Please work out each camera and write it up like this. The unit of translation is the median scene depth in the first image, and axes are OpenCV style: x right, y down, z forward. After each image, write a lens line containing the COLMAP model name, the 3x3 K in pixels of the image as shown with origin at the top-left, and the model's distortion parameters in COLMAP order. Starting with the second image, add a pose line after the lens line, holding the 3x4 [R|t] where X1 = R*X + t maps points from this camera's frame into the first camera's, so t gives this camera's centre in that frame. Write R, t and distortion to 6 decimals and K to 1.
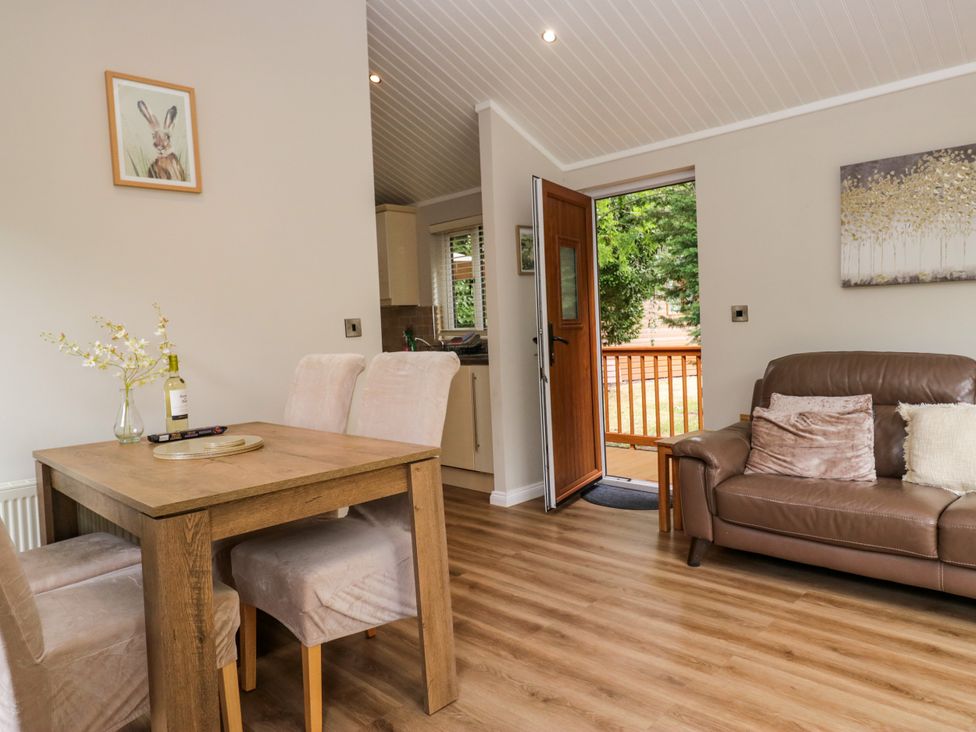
lens RADIAL K [[657.8, 0, 487.5], [0, 657.8, 355.0], [0, 0, 1]] dist [-0.004542, -0.003977]
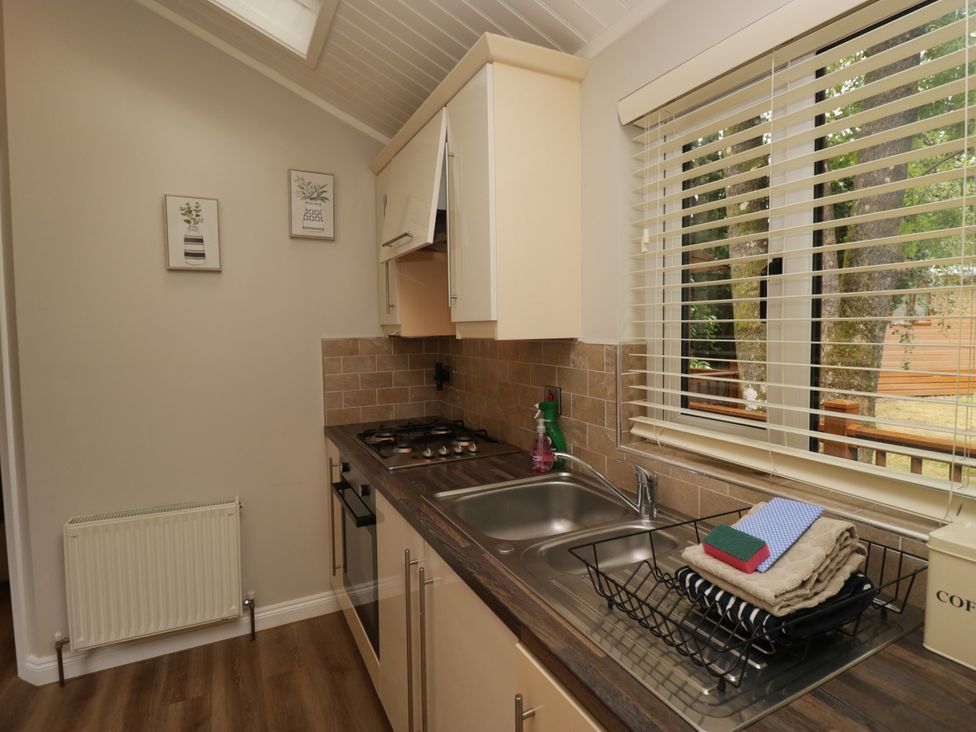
lens RADIAL K [[510.3, 0, 489.7], [0, 510.3, 355.9], [0, 0, 1]] dist [0.003245, -0.016997]
pose [[0.949061, 0.049360, -0.311202, -0.128750], [-0.041575, 0.998635, 0.031606, -0.149098], [0.312337, -0.017058, 0.949818, 1.469702]]
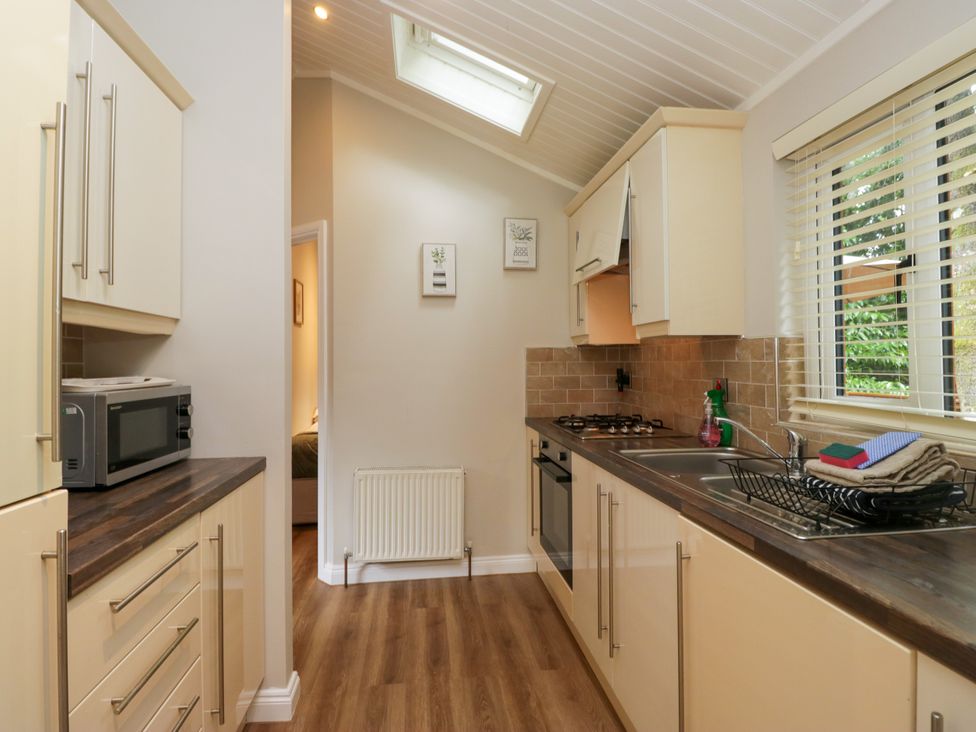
lens RADIAL K [[510.3, 0, 489.7], [0, 510.3, 355.9], [0, 0, 1]] dist [0.003245, -0.016997]
pose [[0.790030, 0.029339, -0.612365, -0.059075], [-0.051865, 0.998472, -0.019074, -0.095616], [0.610870, 0.046829, 0.790345, 1.292273]]
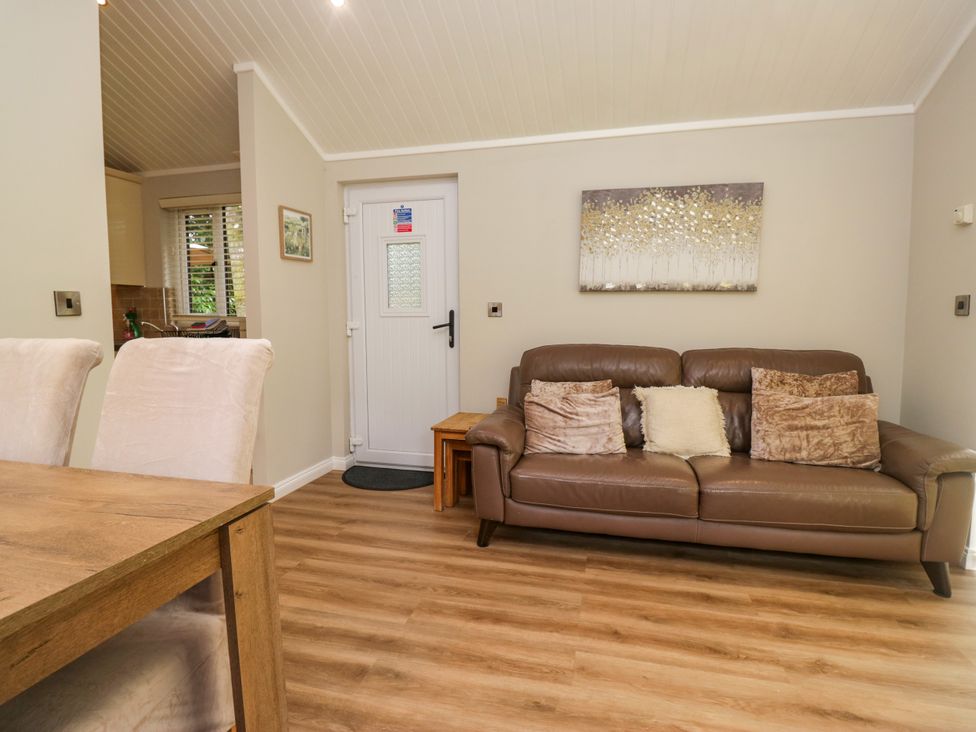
lens RADIAL K [[510.3, 0, 489.7], [0, 510.3, 355.9], [0, 0, 1]] dist [0.003245, -0.016997]
pose [[0.864293, 0.001118, 0.502988, -0.094526], [-0.013623, 0.999683, 0.021187, -0.001451], [-0.502804, -0.025164, 0.864034, 0.312465]]
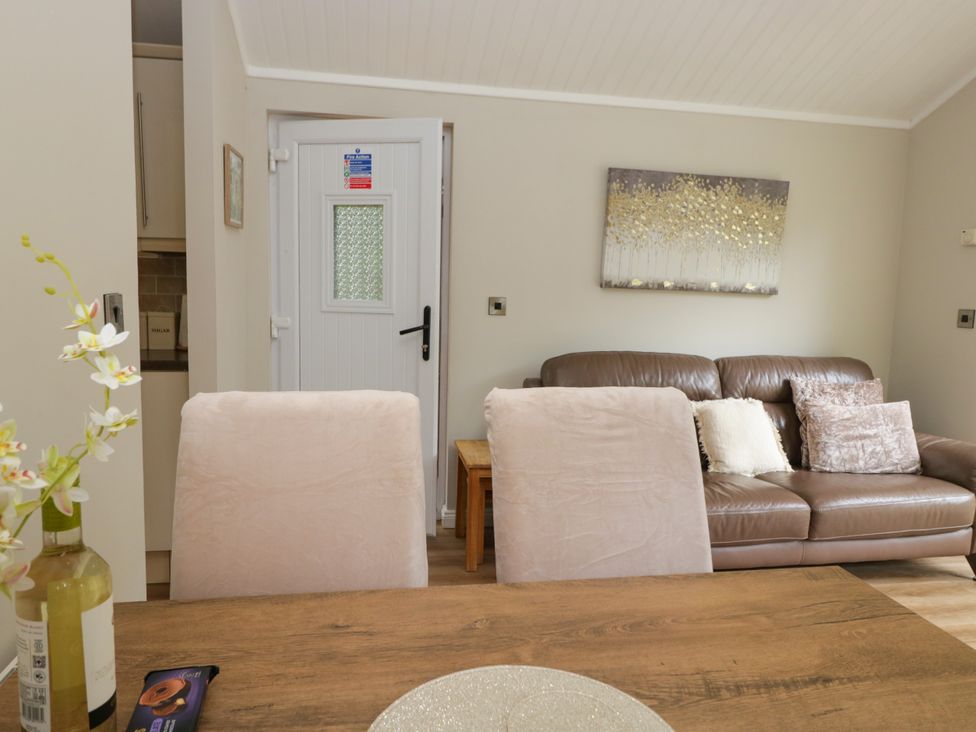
lens RADIAL K [[679.8, 0, 499.4], [0, 679.8, 356.3], [0, 0, 1]] dist [-0.002577, -0.002246]
pose [[0.578324, -0.022368, 0.815500, -0.492047], [-0.019145, 0.998977, 0.040977, -0.042719], [-0.815582, -0.039310, 0.577304, 0.612792]]
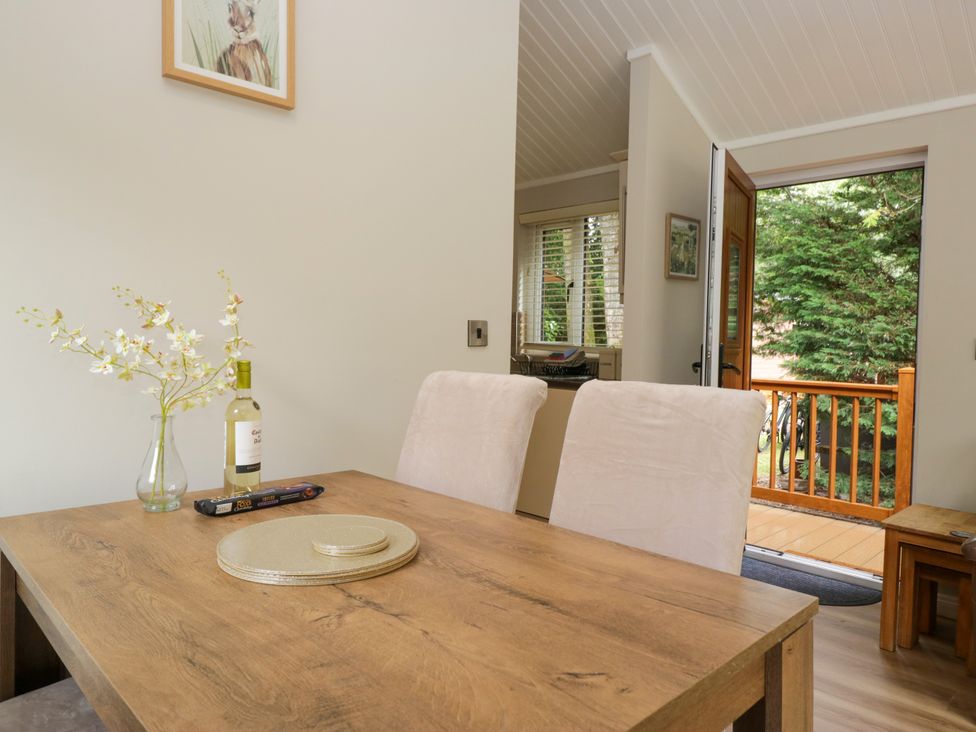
lens RADIAL K [[664.4, 0, 485.5], [0, 664.4, 358.5], [0, 0, 1]] dist [-0.003915, -0.001190]
pose [[0.997625, 0.067597, -0.013234, -0.215593], [-0.067764, 0.997621, -0.012634, -0.007778], [0.012349, 0.013500, 0.999833, 0.345035]]
